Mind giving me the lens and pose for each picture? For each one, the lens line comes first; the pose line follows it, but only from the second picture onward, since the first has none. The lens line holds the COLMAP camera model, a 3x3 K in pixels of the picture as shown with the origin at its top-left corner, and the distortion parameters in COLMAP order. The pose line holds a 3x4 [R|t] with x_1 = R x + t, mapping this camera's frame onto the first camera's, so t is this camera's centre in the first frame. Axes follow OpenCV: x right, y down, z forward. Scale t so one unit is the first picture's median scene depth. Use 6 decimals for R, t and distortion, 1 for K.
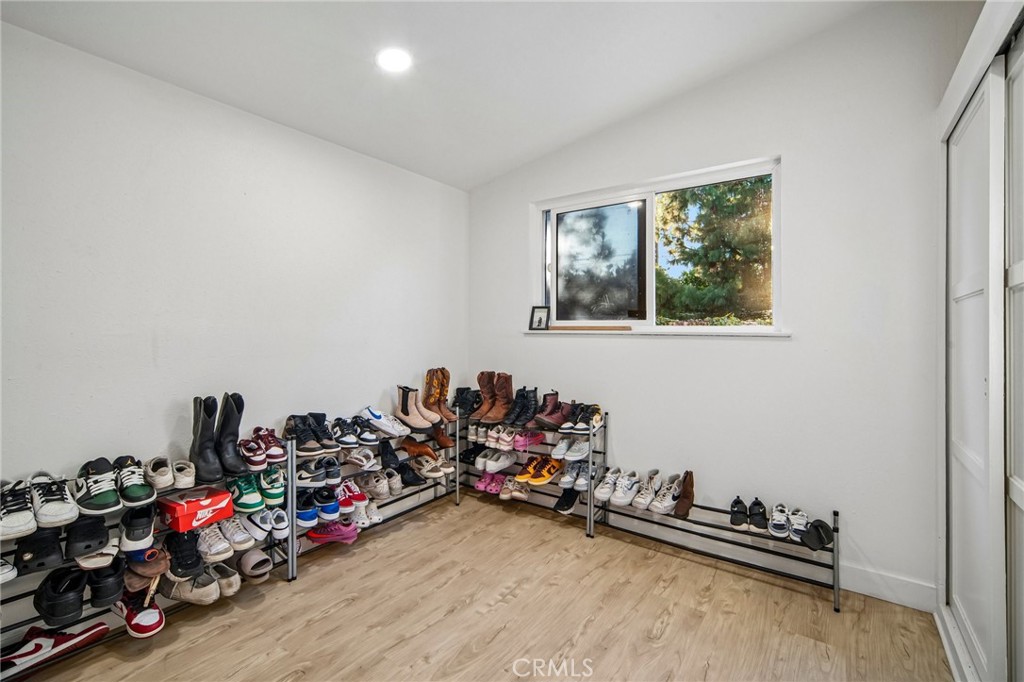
lens RADIAL K [[456.3, 0, 520.6], [0, 456.3, 331.9], [0, 0, 1]] dist [-0.002878, 0.000143]
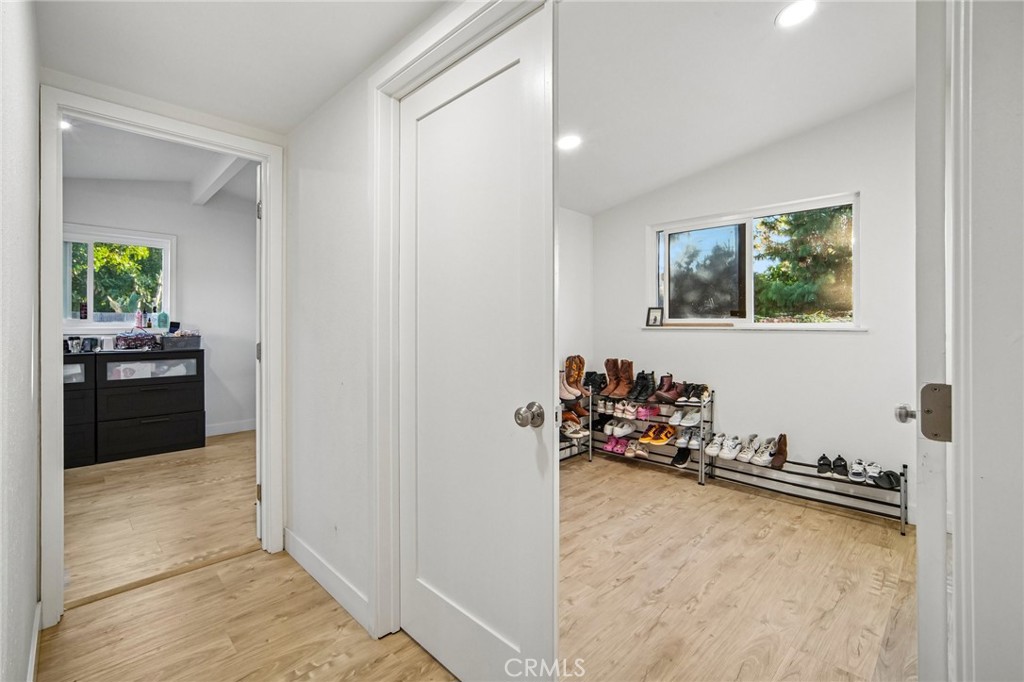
lens RADIAL K [[445.3, 0, 532.5], [0, 445.3, 329.9], [0, 0, 1]] dist [0.001439, 0.000201]
pose [[0.989478, -0.000389, -0.144682, -0.133269], [0.000788, 0.999996, 0.002696, 0.002763], [0.144681, -0.002782, 0.989474, -0.311364]]
